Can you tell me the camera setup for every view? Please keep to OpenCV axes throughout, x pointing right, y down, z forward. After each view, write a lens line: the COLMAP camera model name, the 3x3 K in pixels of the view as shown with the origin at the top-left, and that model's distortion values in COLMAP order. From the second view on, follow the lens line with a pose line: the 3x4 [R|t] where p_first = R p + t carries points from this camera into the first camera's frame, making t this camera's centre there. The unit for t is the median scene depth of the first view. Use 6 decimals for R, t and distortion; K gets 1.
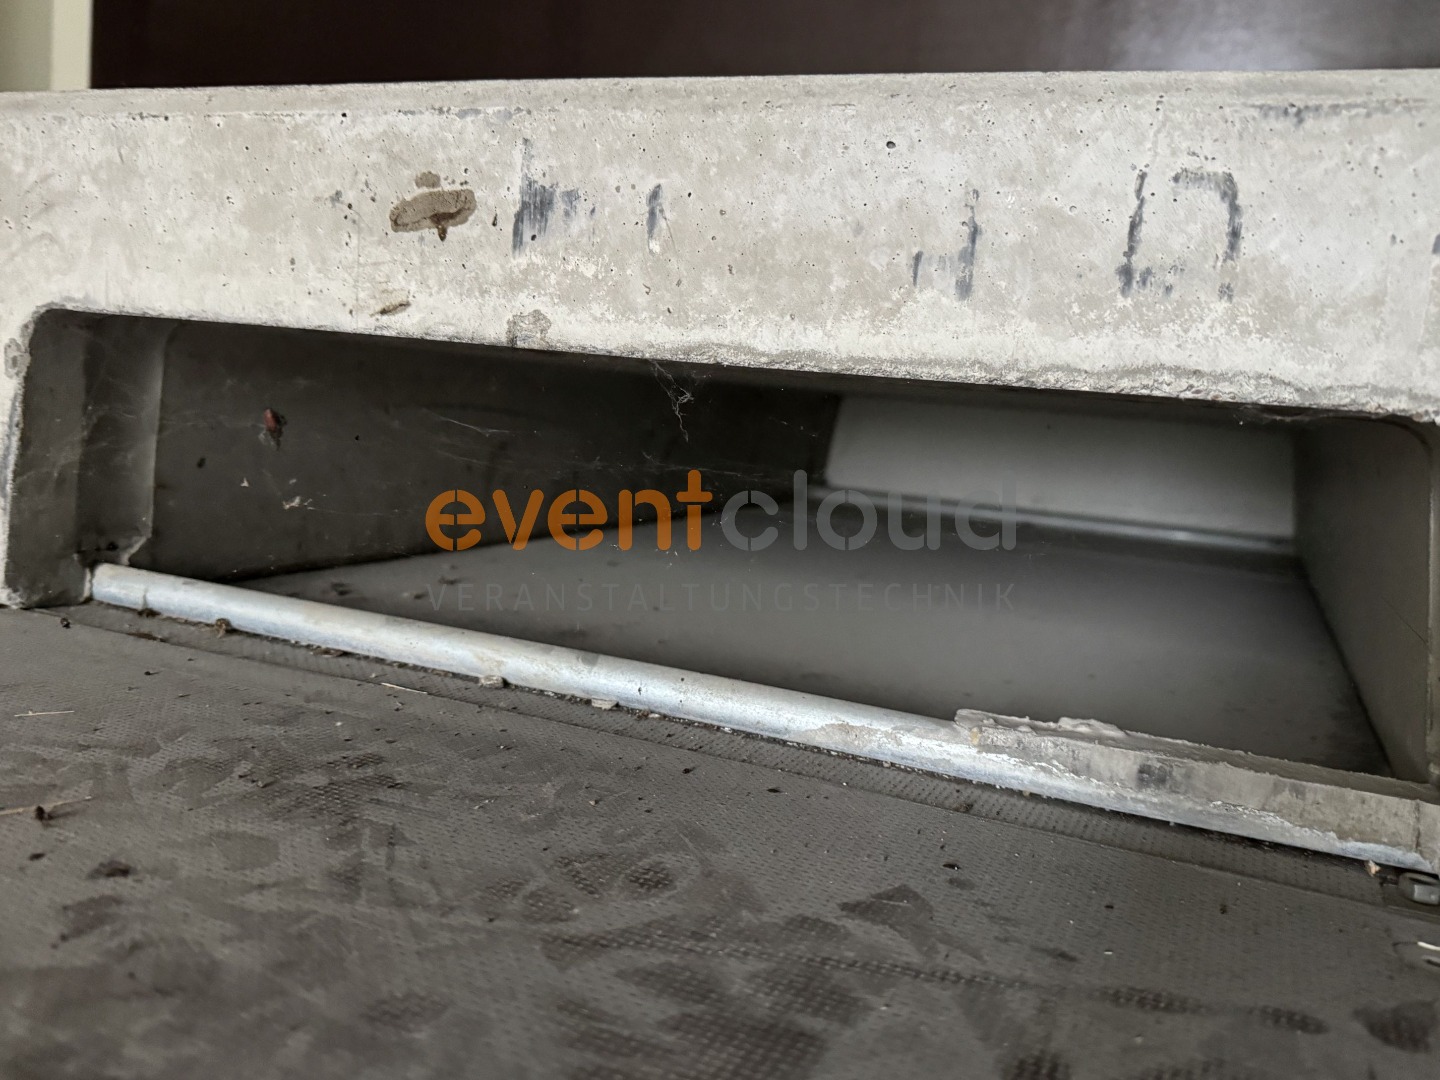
lens RADIAL K [[1181.7, 0, 723.9], [0, 1181.7, 536.2], [0, 0, 1]] dist [0.052862, -0.098652]
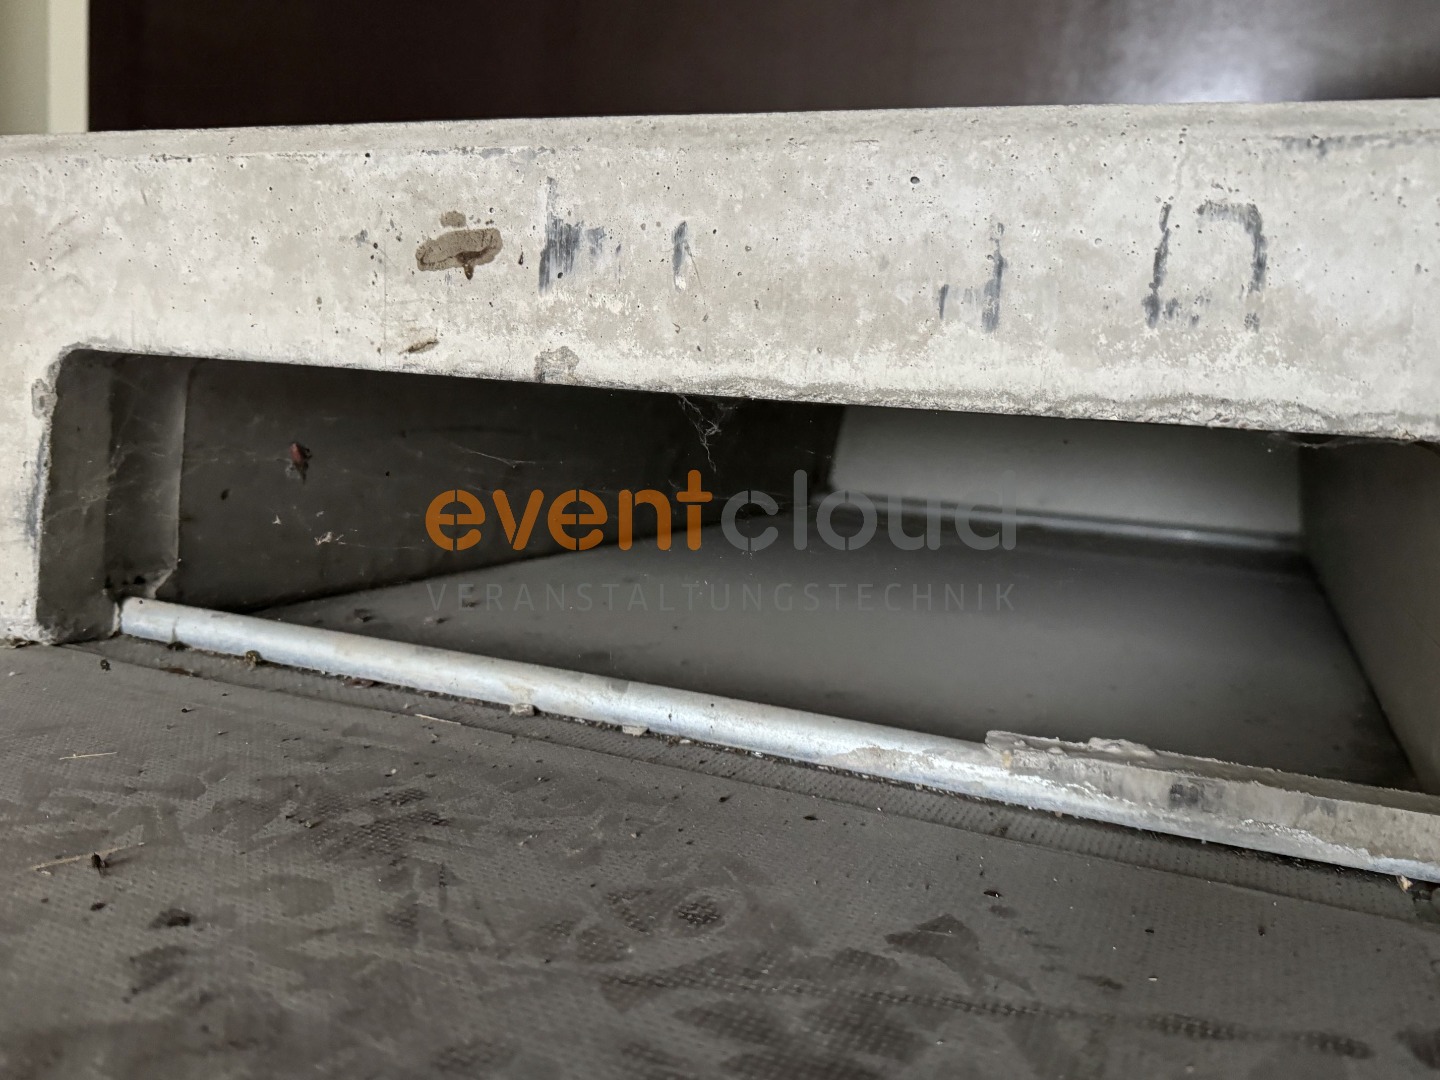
lens RADIAL K [[1180.9, 0, 720.0], [0, 1180.9, 540.0], [0, 0, 1]] dist [0.054954, -0.100473]
pose [[0.999775, -0.020987, -0.002997, -0.027598], [0.020995, 0.999776, 0.002684, -0.027628], [0.002940, -0.002747, 0.999992, -0.012413]]
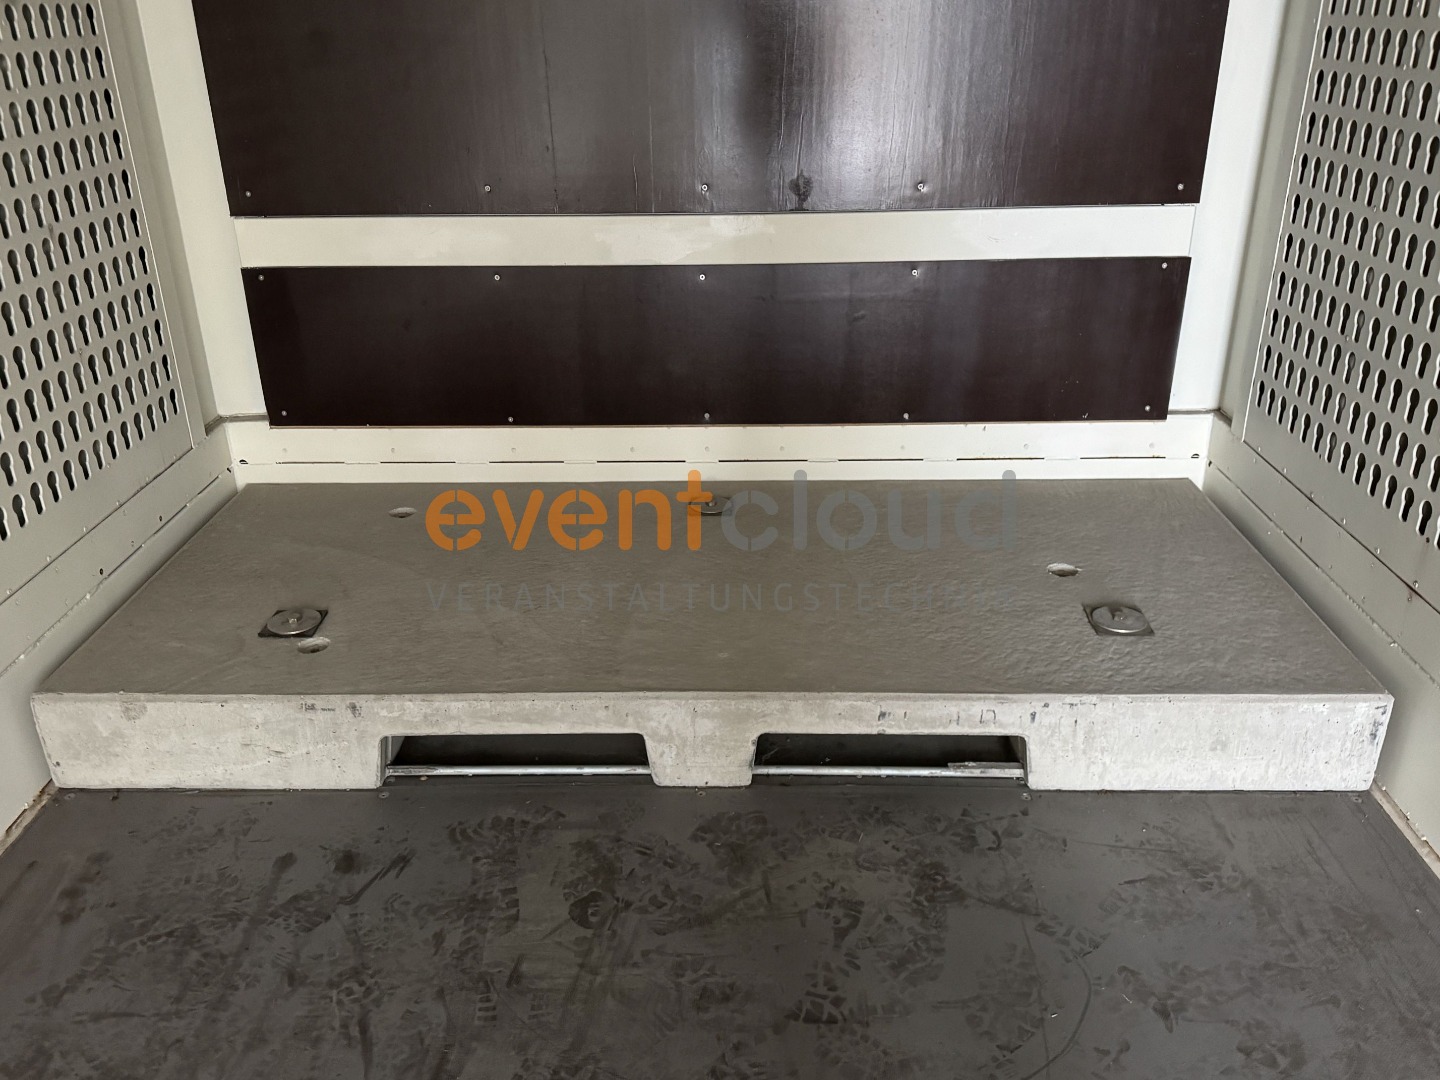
lens RADIAL K [[1152.9, 0, 719.0], [0, 1152.9, 497.4], [0, 0, 1]] dist [0.099373, -0.153103]
pose [[0.926973, -0.233908, 0.293273, -2.519893], [0.141996, 0.942409, 0.302824, -3.383608], [-0.347216, -0.239066, 0.906801, -3.941026]]
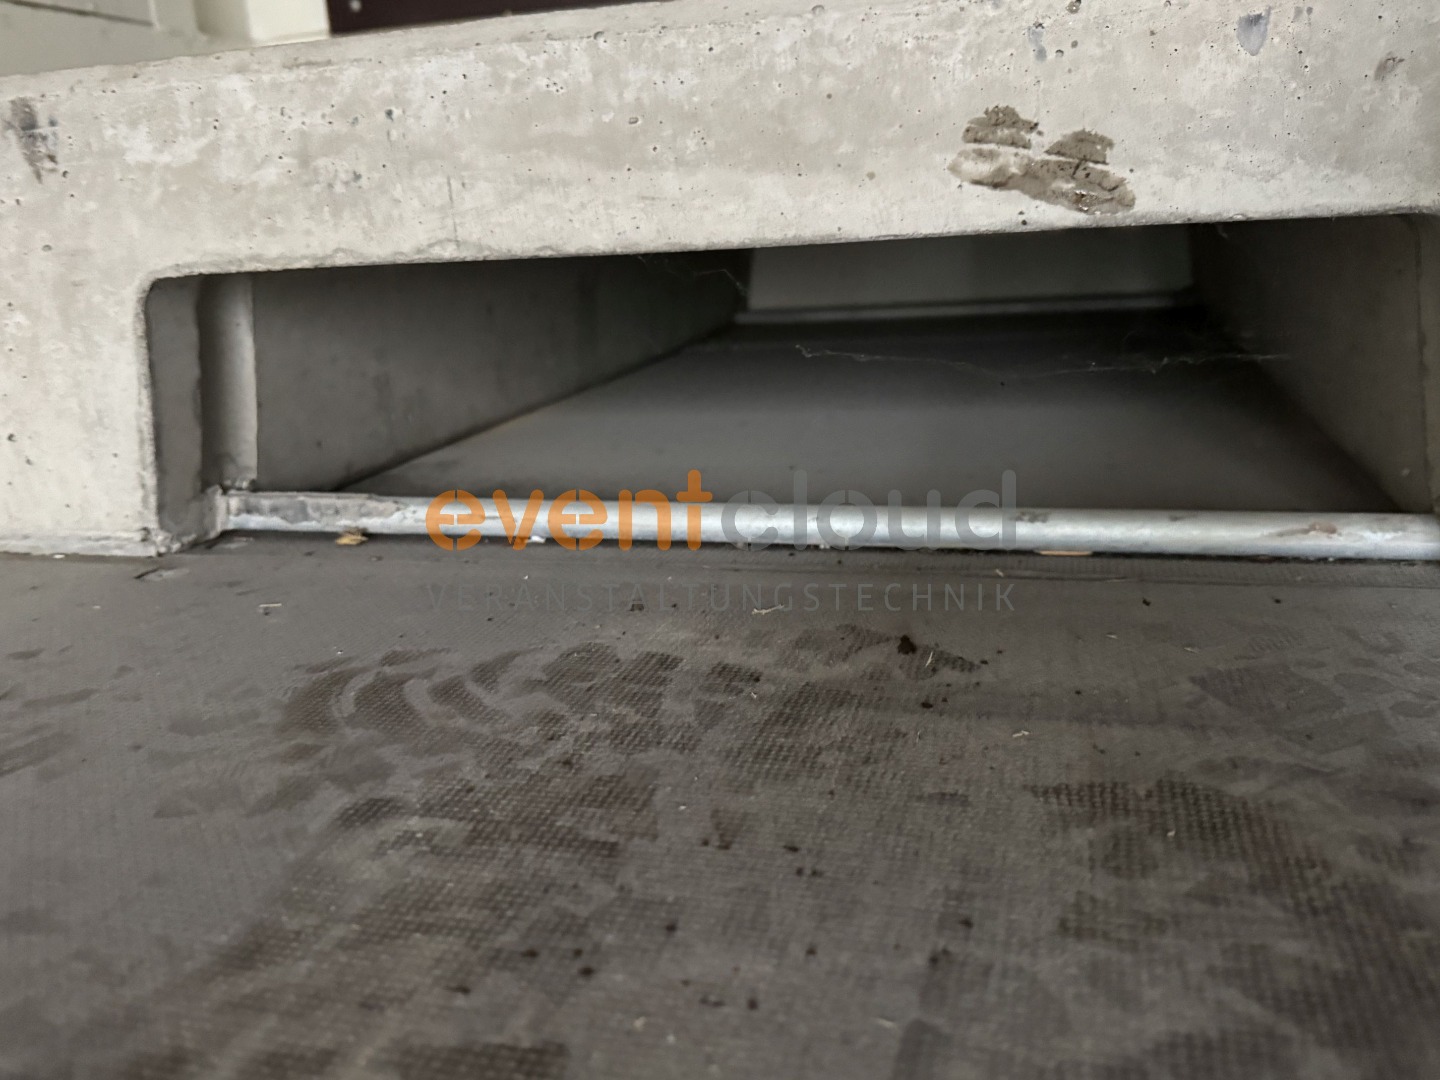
lens RADIAL K [[1180.9, 0, 720.0], [0, 1180.9, 540.0], [0, 0, 1]] dist [0.054954, -0.100473]
pose [[0.983240, -0.168873, 0.068709, -2.134433], [0.156831, 0.975613, 0.153570, -0.328373], [-0.092967, -0.140220, 0.985746, 0.560602]]
